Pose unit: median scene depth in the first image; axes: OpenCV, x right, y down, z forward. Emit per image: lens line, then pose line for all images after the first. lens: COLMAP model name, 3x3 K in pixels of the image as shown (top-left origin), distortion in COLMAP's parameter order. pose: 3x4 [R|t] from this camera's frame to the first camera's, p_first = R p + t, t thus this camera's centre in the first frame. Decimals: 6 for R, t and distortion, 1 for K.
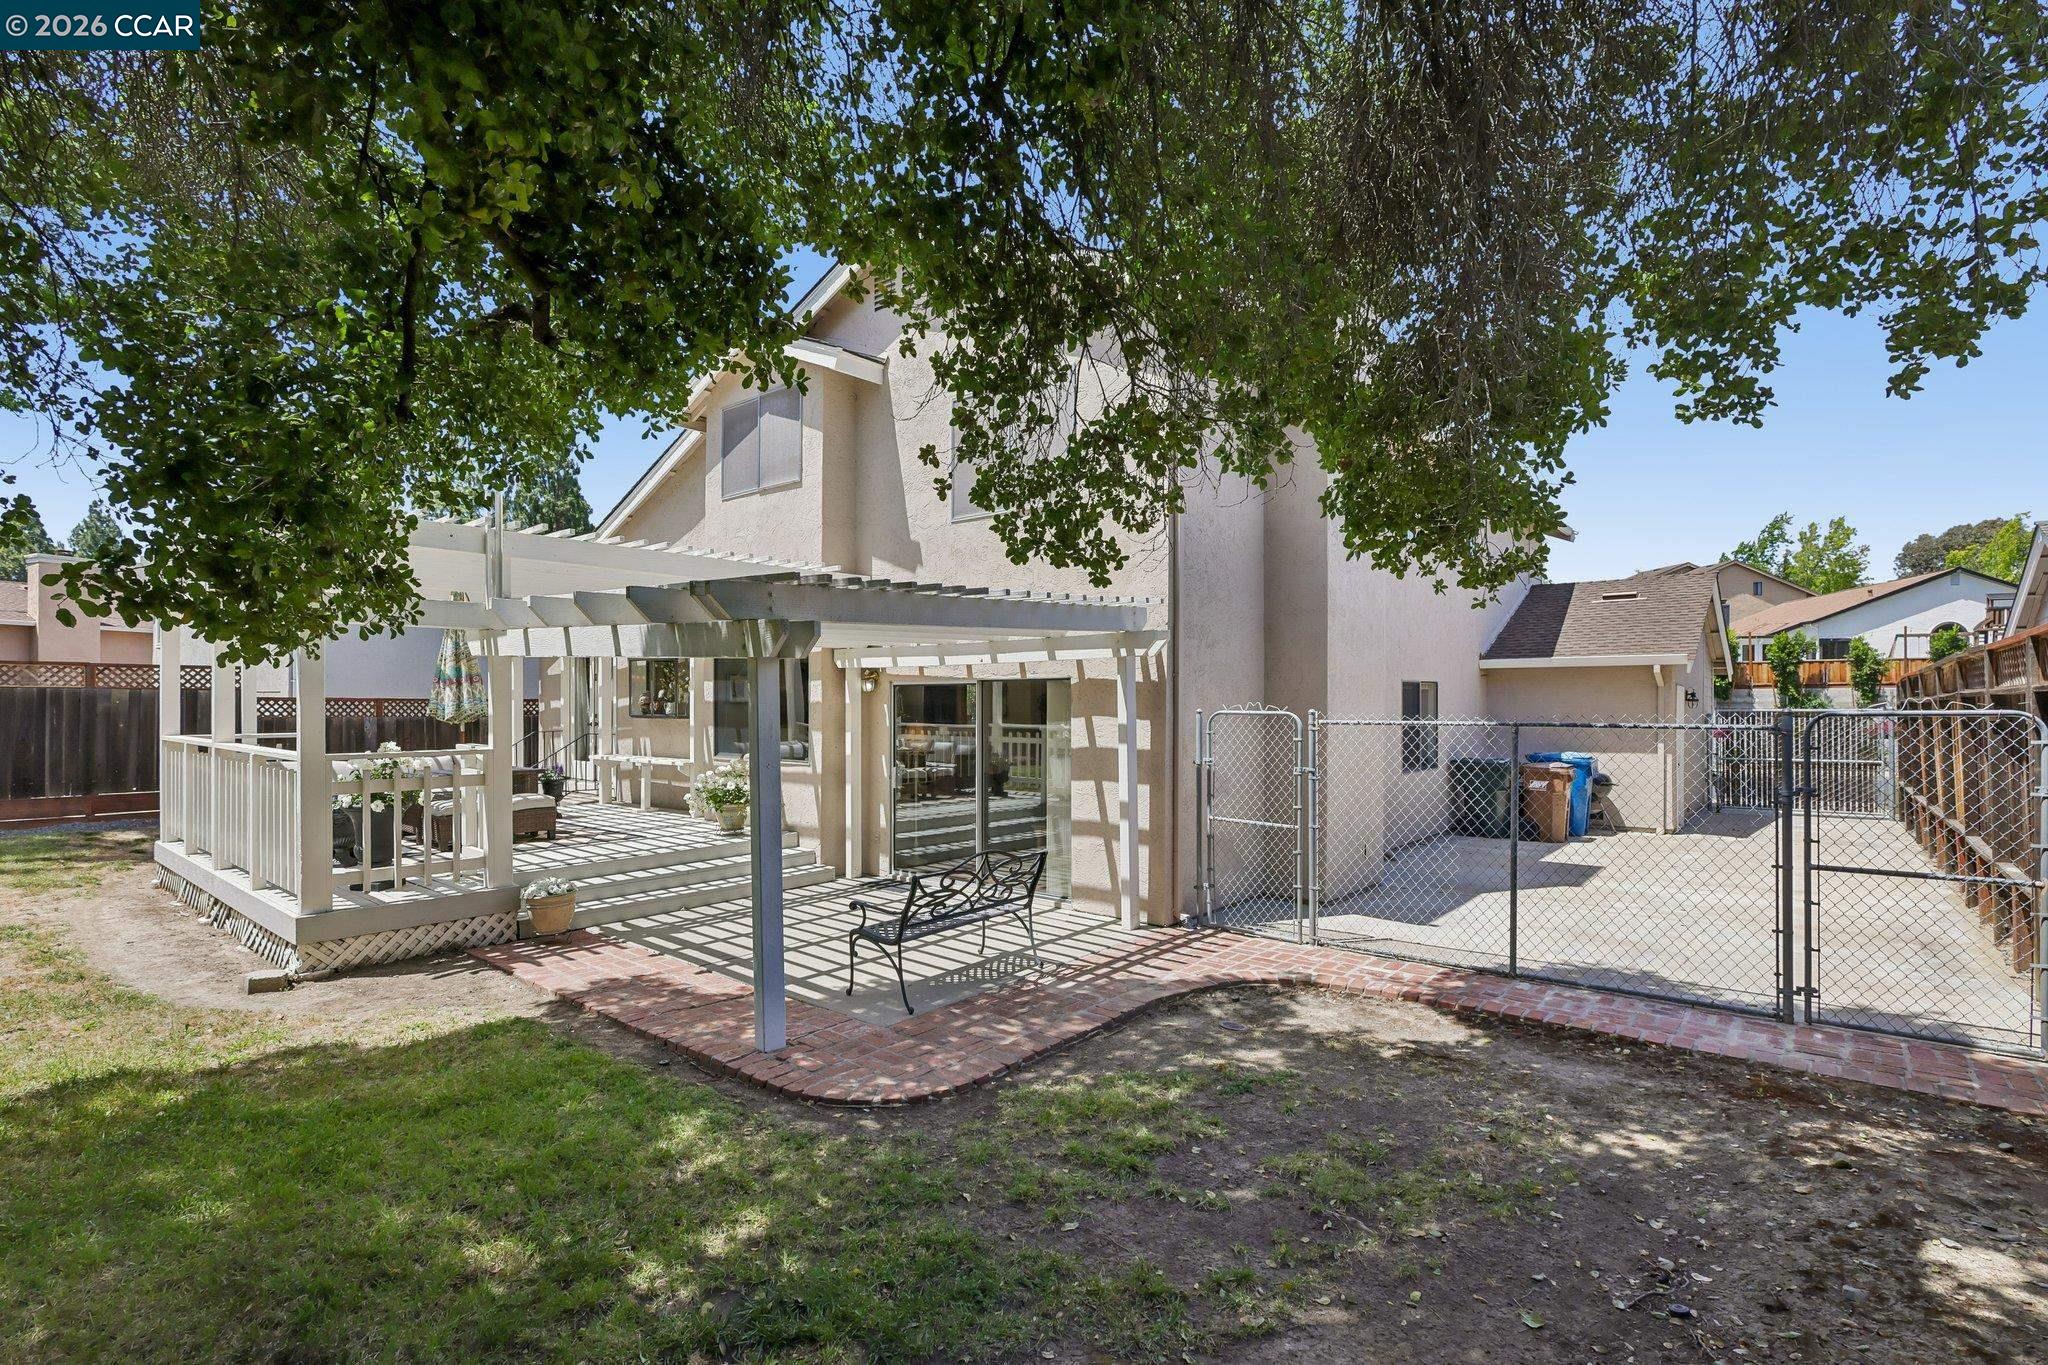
lens RADIAL K [[949.7, 0, 1021.0], [0, 949.7, 691.8], [0, 0, 1]] dist [-0.003699, 0.000371]
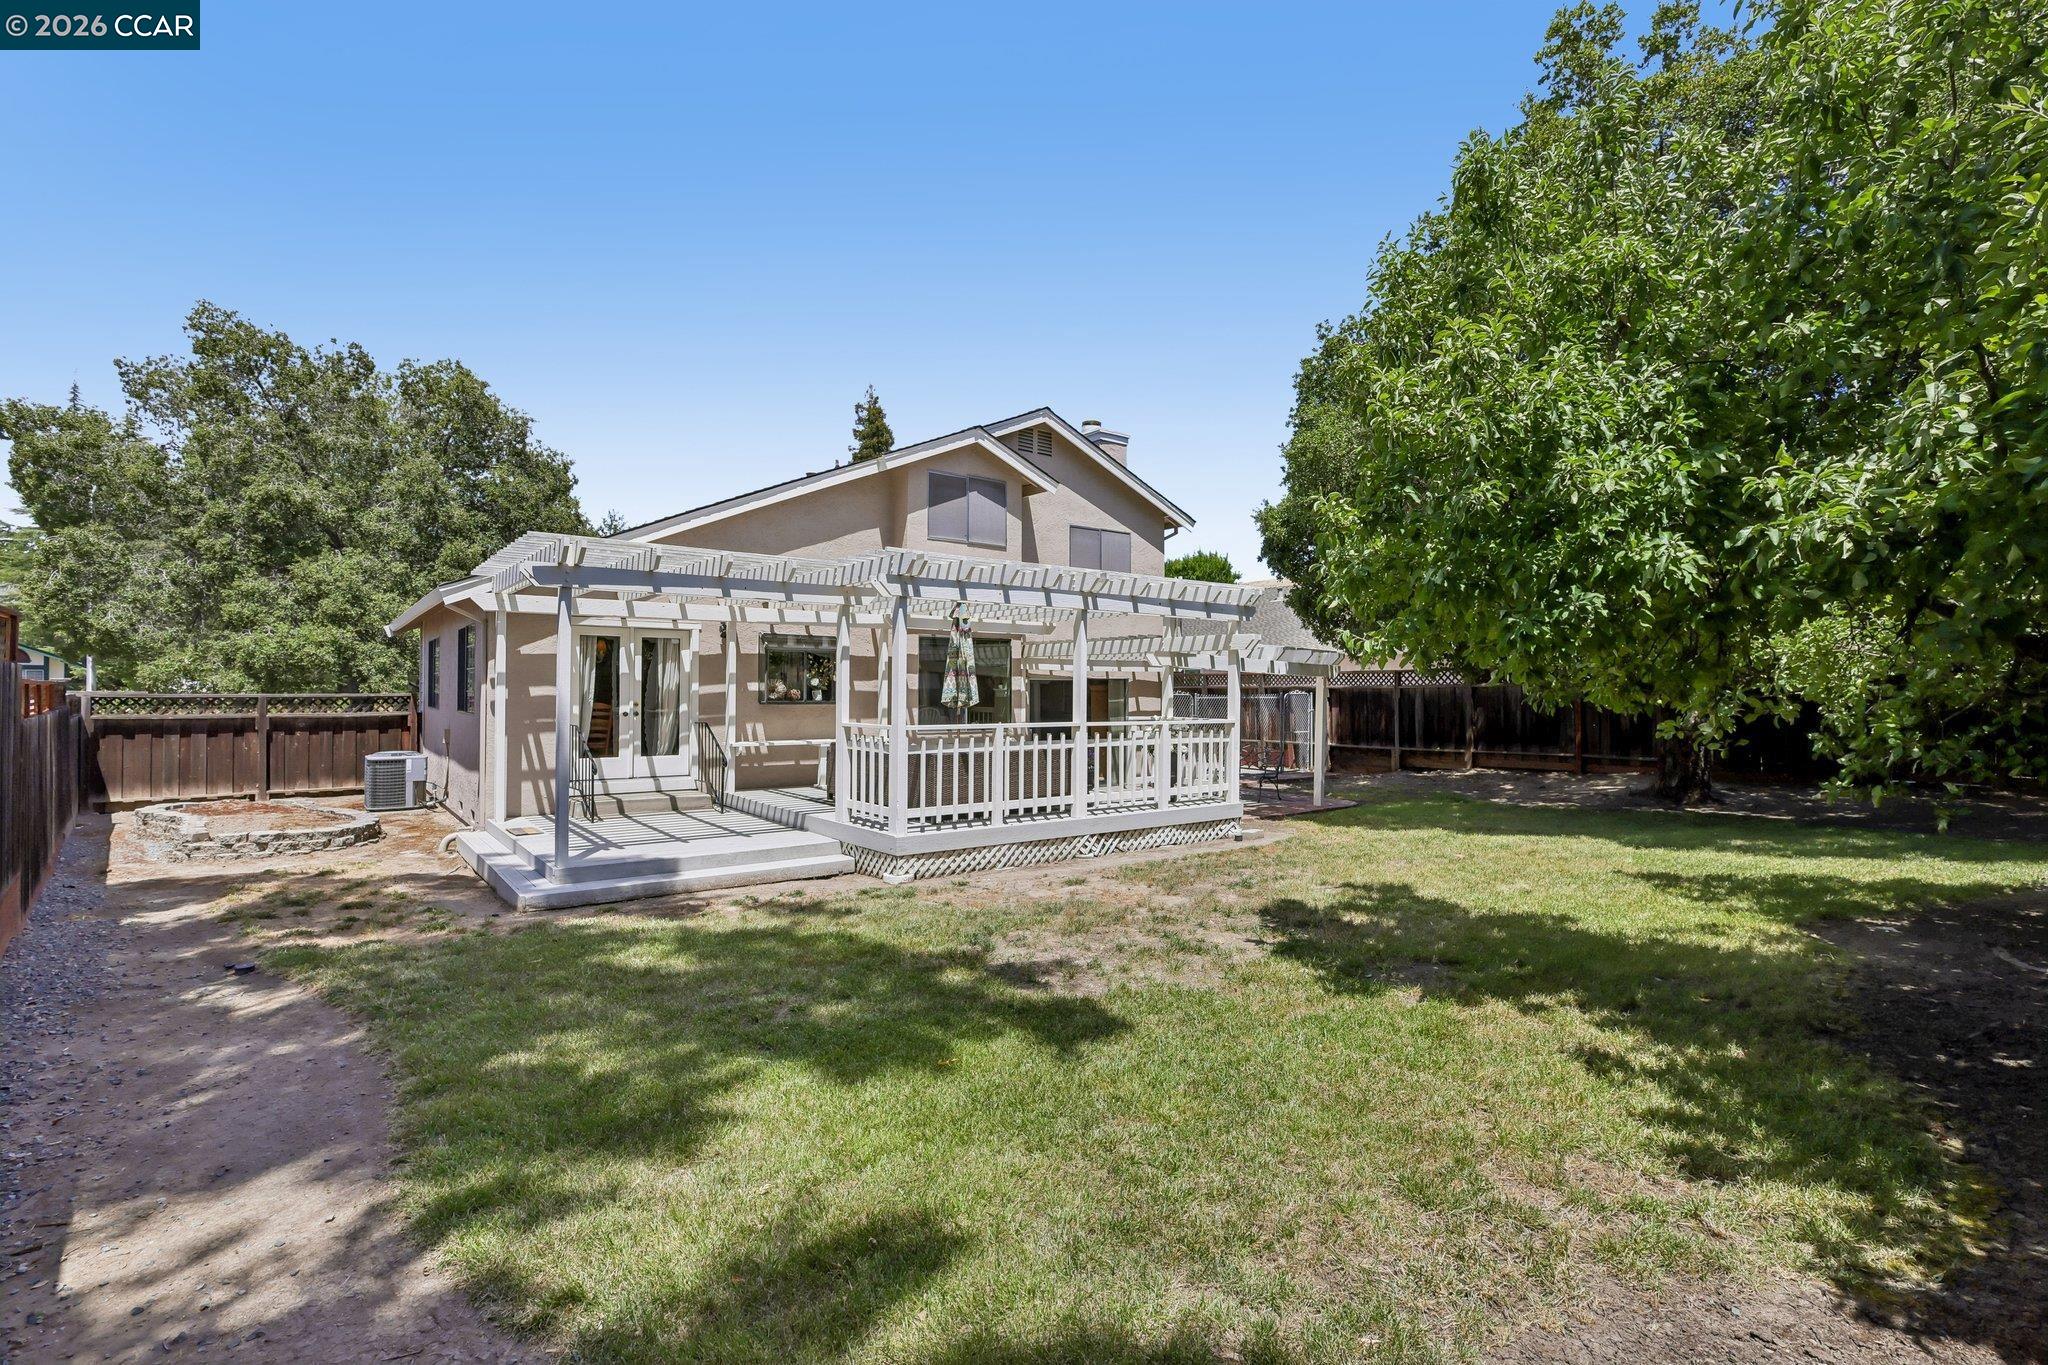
lens RADIAL K [[949.7, 0, 1030.1], [0, 949.7, 682.6], [0, 0, 1]] dist [-0.003699, 0.000371]
pose [[0.209812, 0.004040, 0.977733, -2.087118], [-0.018861, 0.999822, -0.000084, -0.002217], [-0.977560, -0.018424, 0.209851, 0.766197]]
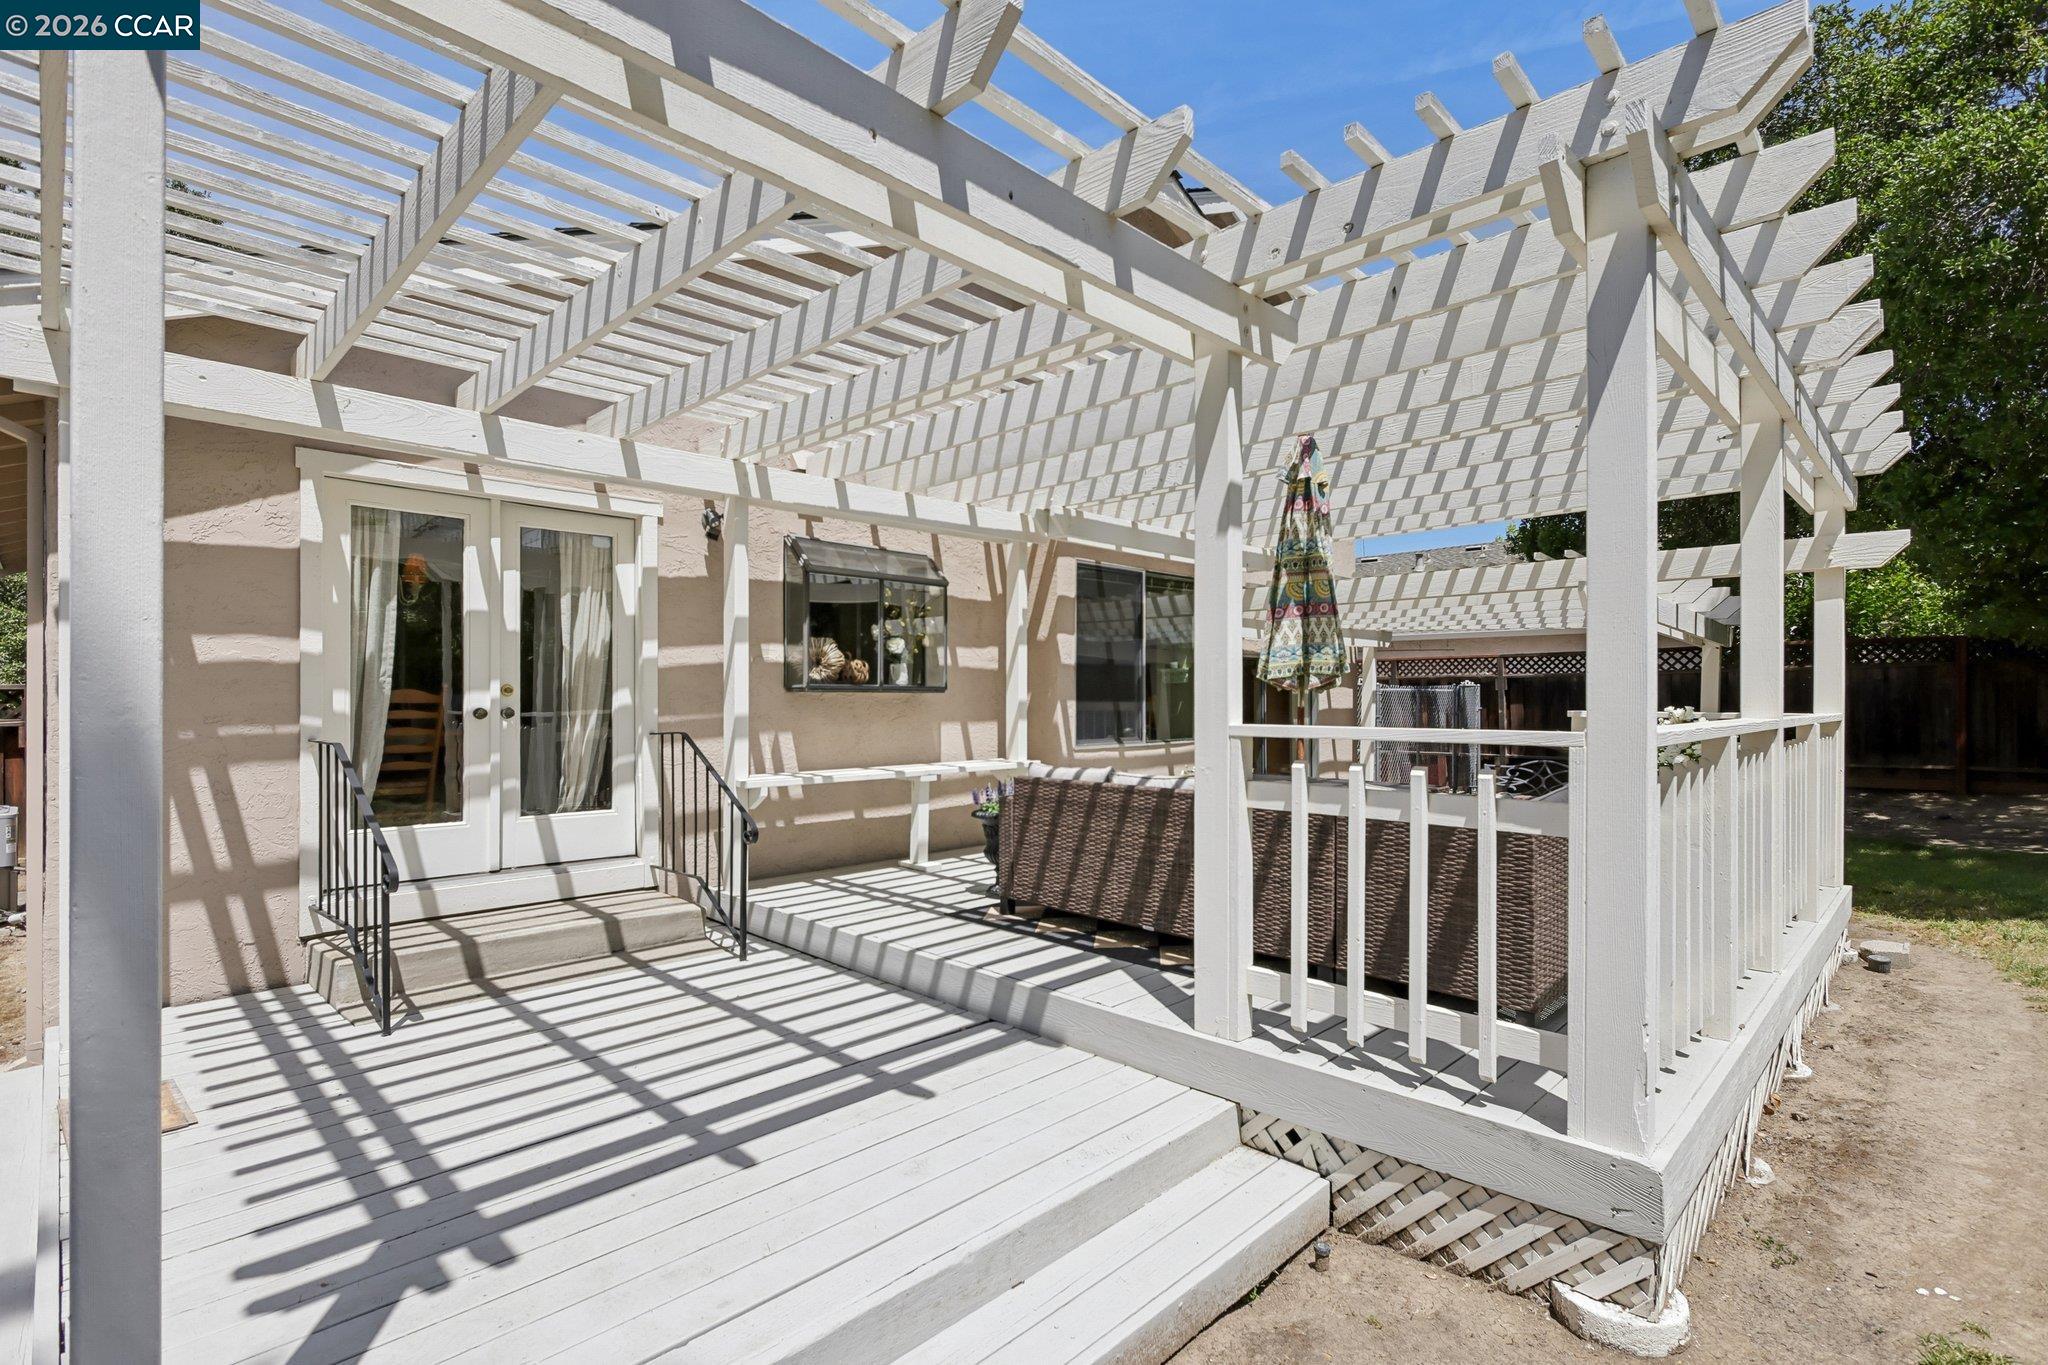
lens RADIAL K [[949.7, 0, 1022.2], [0, 949.7, 699.1], [0, 0, 1]] dist [-0.003699, 0.000371]
pose [[0.070914, -0.003754, 0.997475, -1.341465], [-0.013526, 0.999897, 0.004725, 0.042304], [-0.997391, -0.013827, 0.070856, 1.311212]]
